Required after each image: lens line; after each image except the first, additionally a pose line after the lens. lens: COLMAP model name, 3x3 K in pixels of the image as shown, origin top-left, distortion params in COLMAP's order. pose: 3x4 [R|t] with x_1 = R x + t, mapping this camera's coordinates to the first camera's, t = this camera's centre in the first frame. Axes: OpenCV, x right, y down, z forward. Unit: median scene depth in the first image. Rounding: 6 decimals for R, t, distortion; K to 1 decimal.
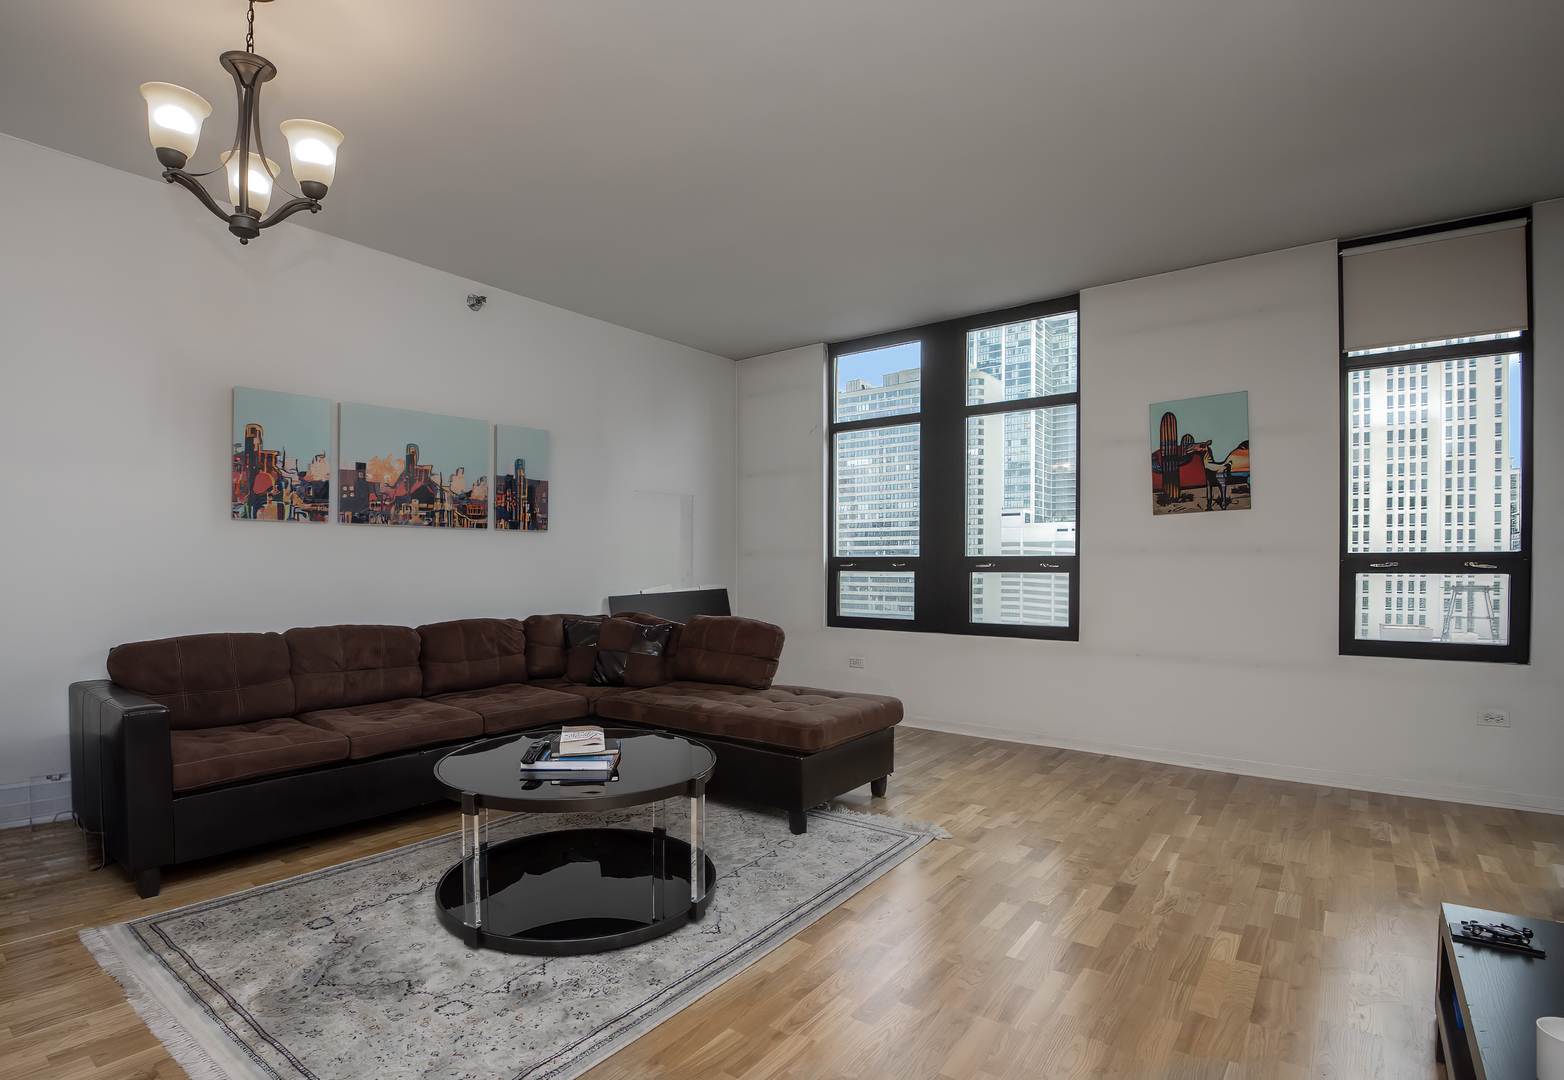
lens RADIAL K [[763.9, 0, 762.9], [0, 763.9, 577.5], [0, 0, 1]] dist [-0.018872, -0.007331]
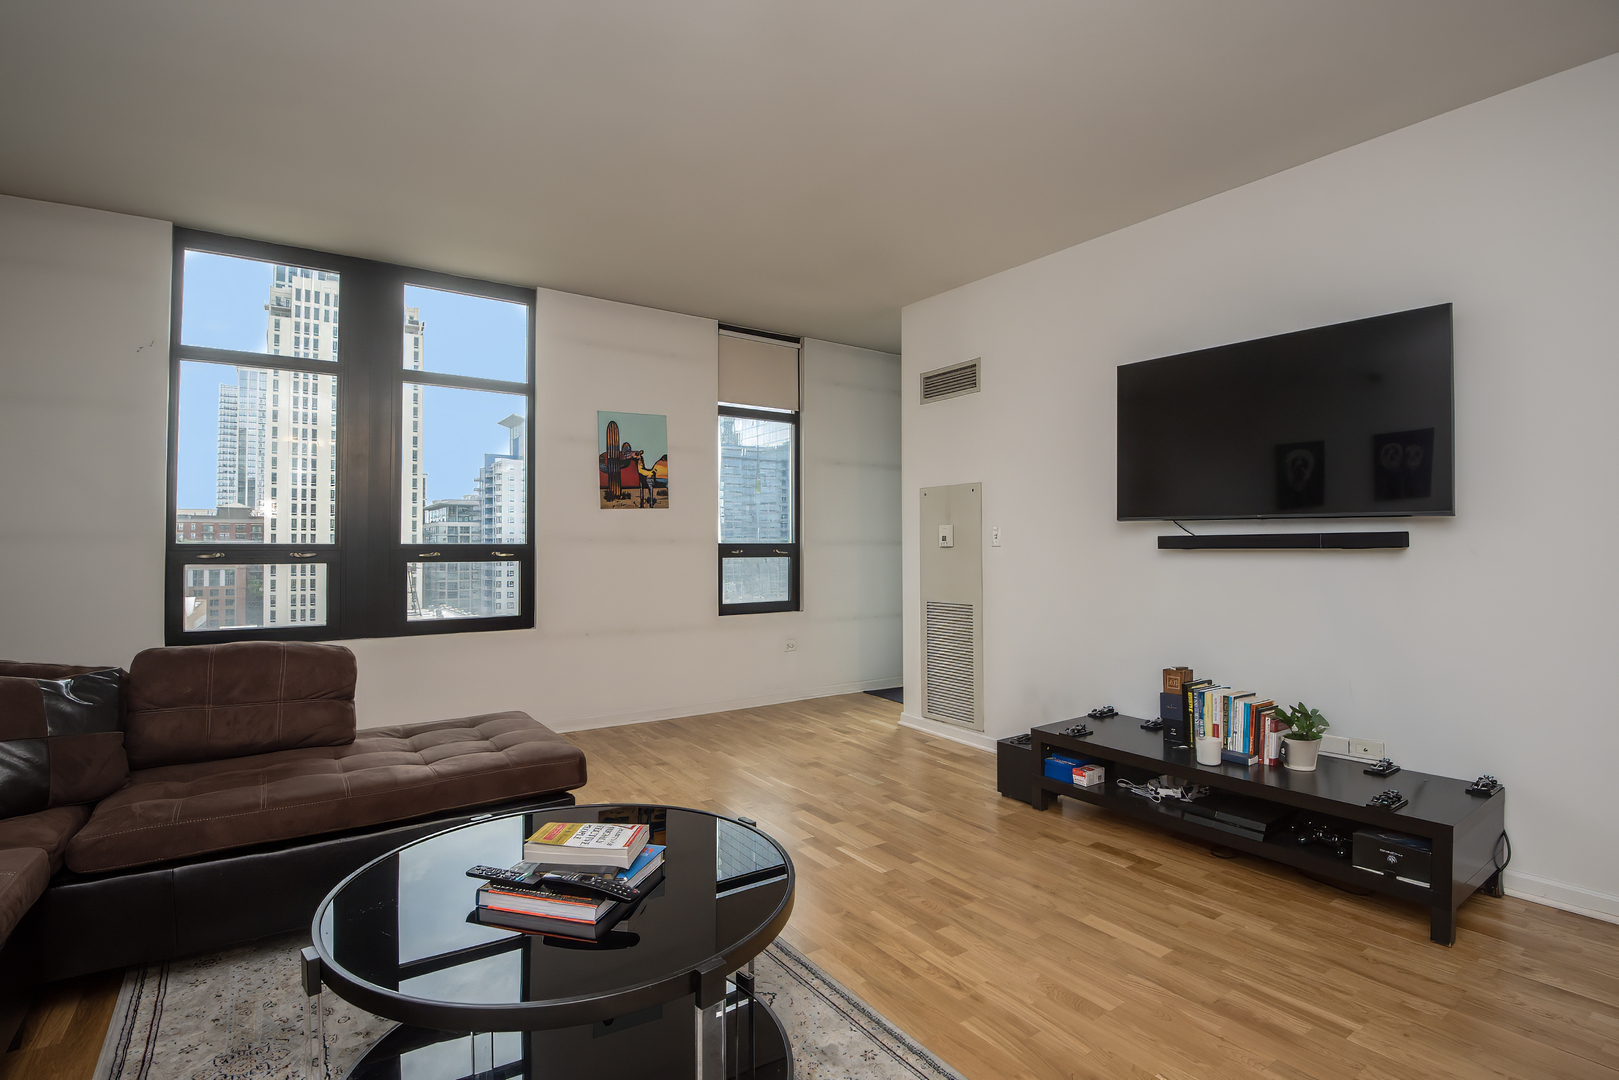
lens RADIAL K [[760.7, 0, 765.4], [0, 760.7, 533.4], [0, 0, 1]] dist [-0.012434, -0.006562]
pose [[0.327513, 0.017072, 0.944692, -0.499410], [0.019037, 0.999515, -0.024663, -0.013552], [-0.944655, 0.026061, 0.327029, 0.417539]]
